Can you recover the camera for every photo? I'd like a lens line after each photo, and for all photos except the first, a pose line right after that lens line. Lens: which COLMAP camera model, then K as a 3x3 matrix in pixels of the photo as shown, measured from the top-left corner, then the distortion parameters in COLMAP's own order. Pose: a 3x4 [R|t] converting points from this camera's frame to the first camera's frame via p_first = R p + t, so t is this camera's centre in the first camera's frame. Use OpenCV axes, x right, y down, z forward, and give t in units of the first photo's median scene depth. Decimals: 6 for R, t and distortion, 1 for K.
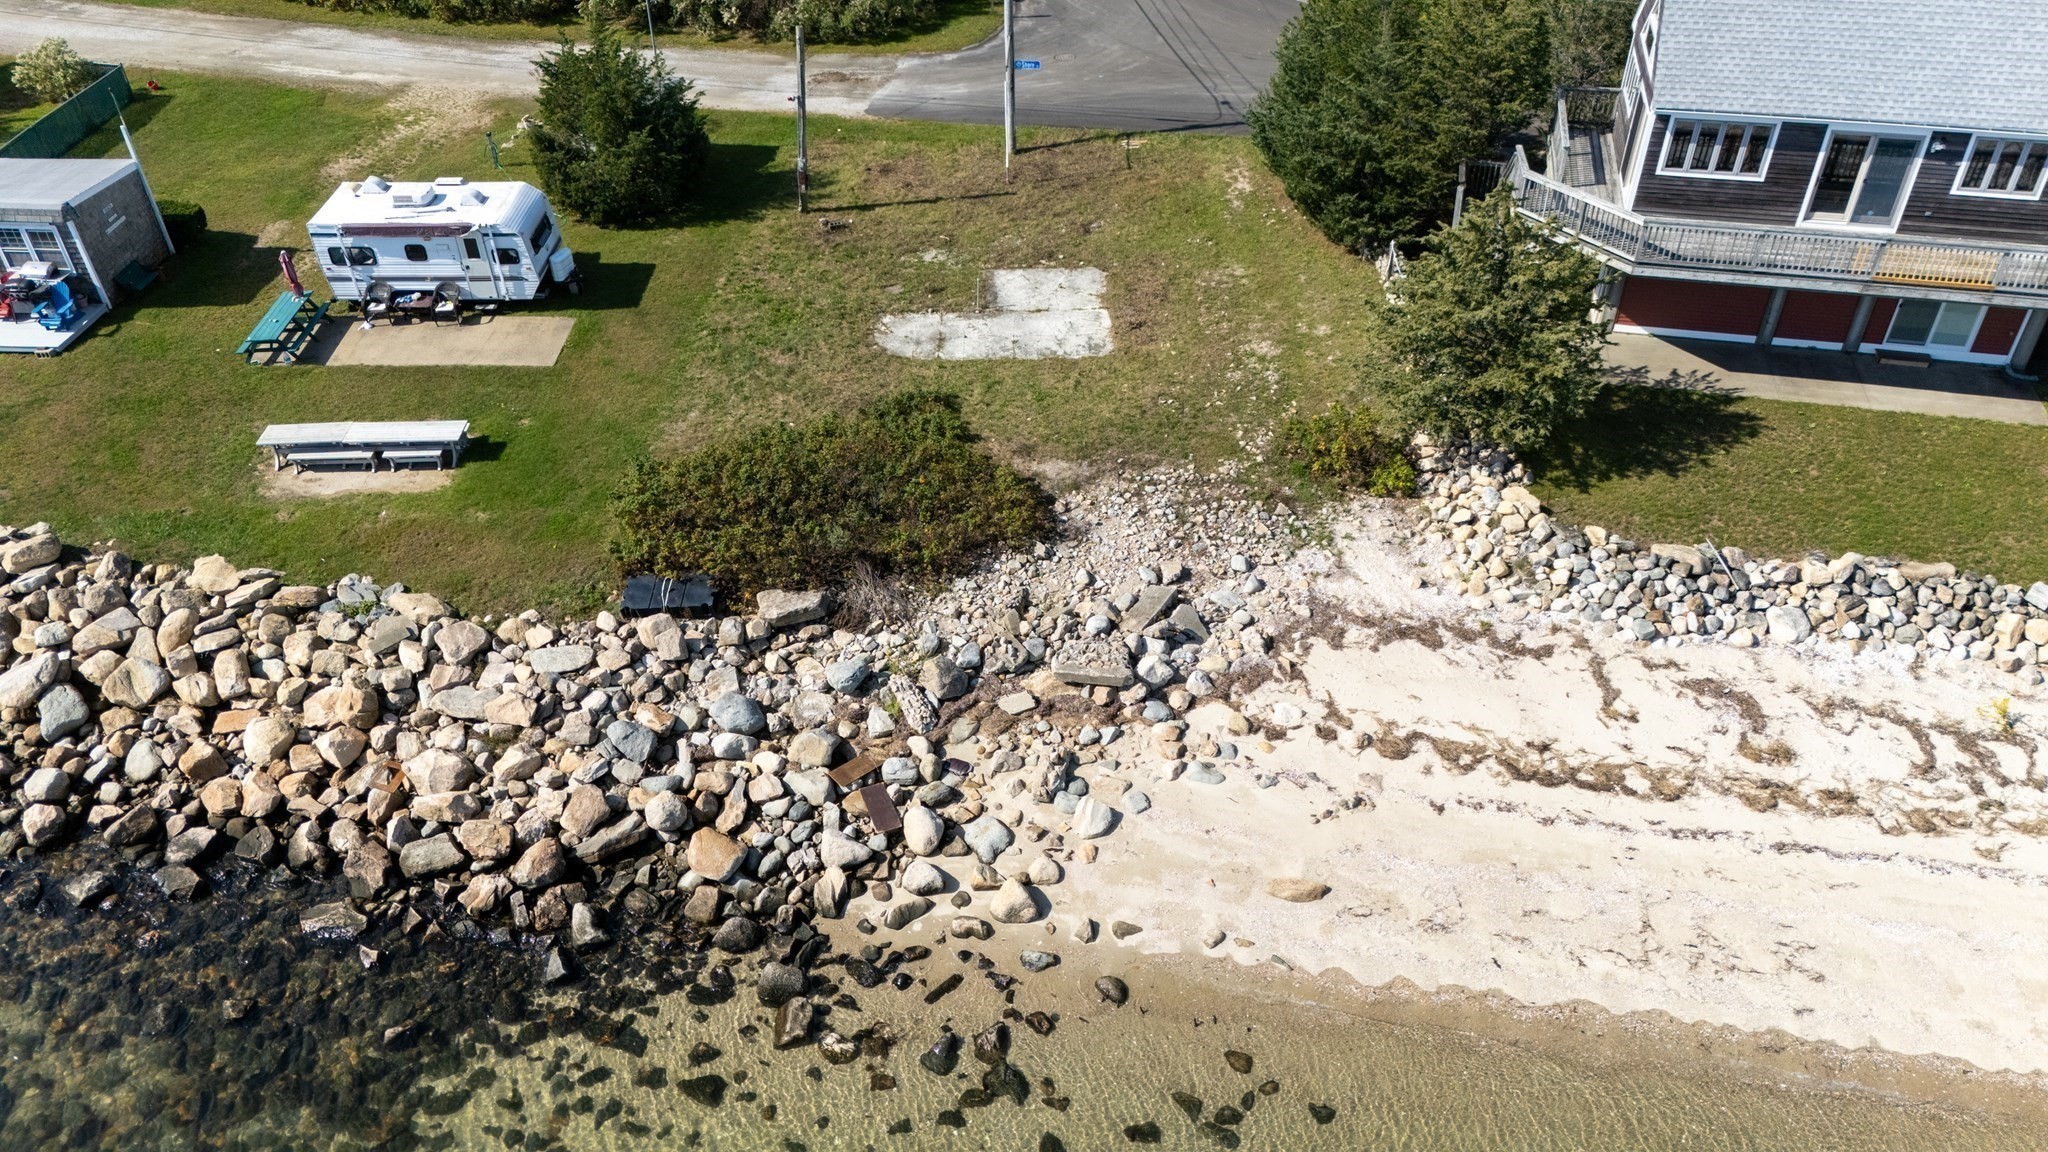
lens RADIAL K [[1507.0, 0, 1028.2], [0, 1507.0, 574.1], [0, 0, 1]] dist [0.063233, -0.050234]
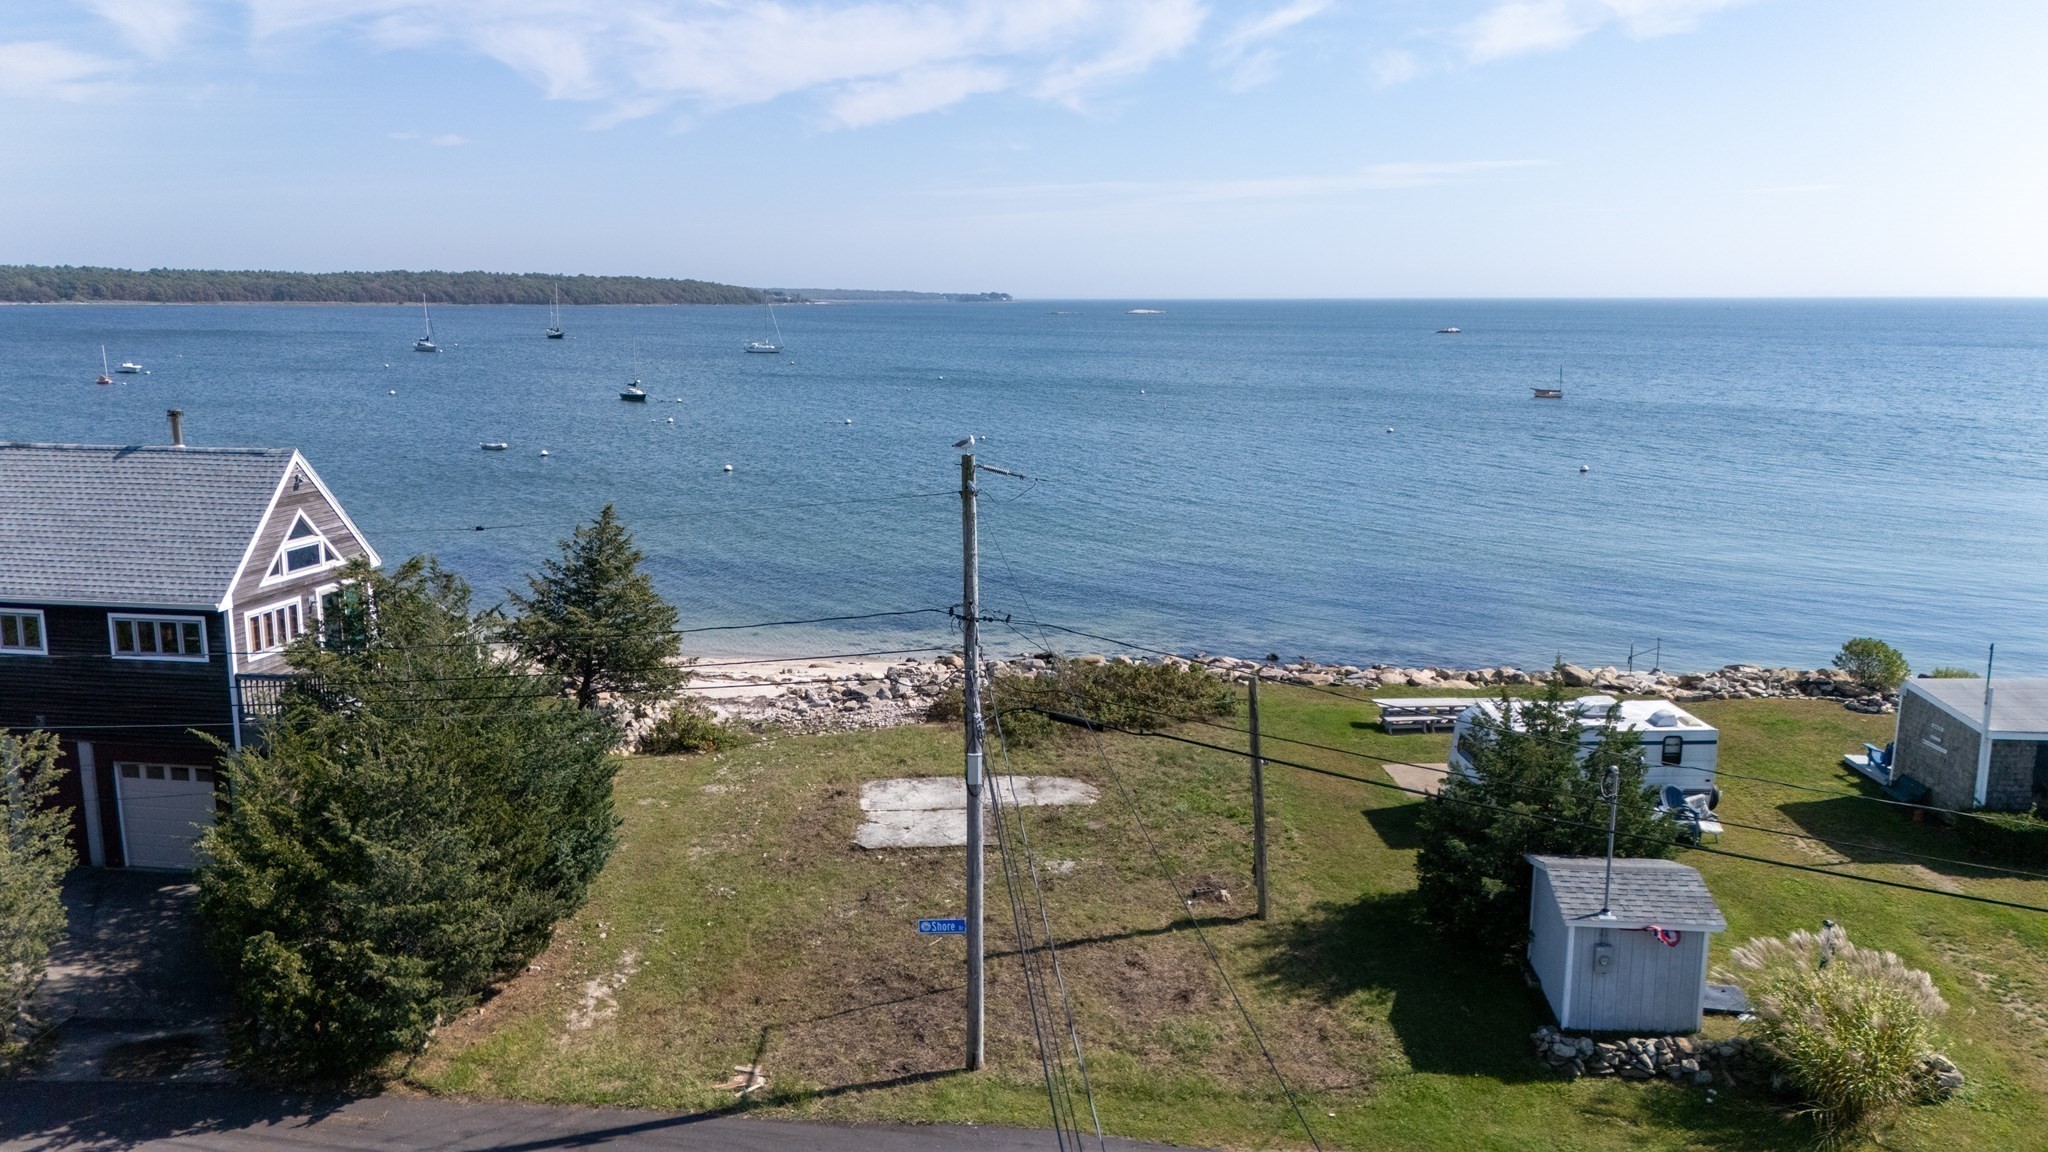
lens RADIAL K [[1507.0, 0, 1028.2], [0, 1507.0, 574.1], [0, 0, 1]] dist [0.063233, -0.050234]
pose [[-0.998609, 0.021738, -0.048033, -0.013084], [-0.022039, 0.655524, 0.754853, -1.332782], [0.047896, 0.754861, -0.654133, 2.040318]]
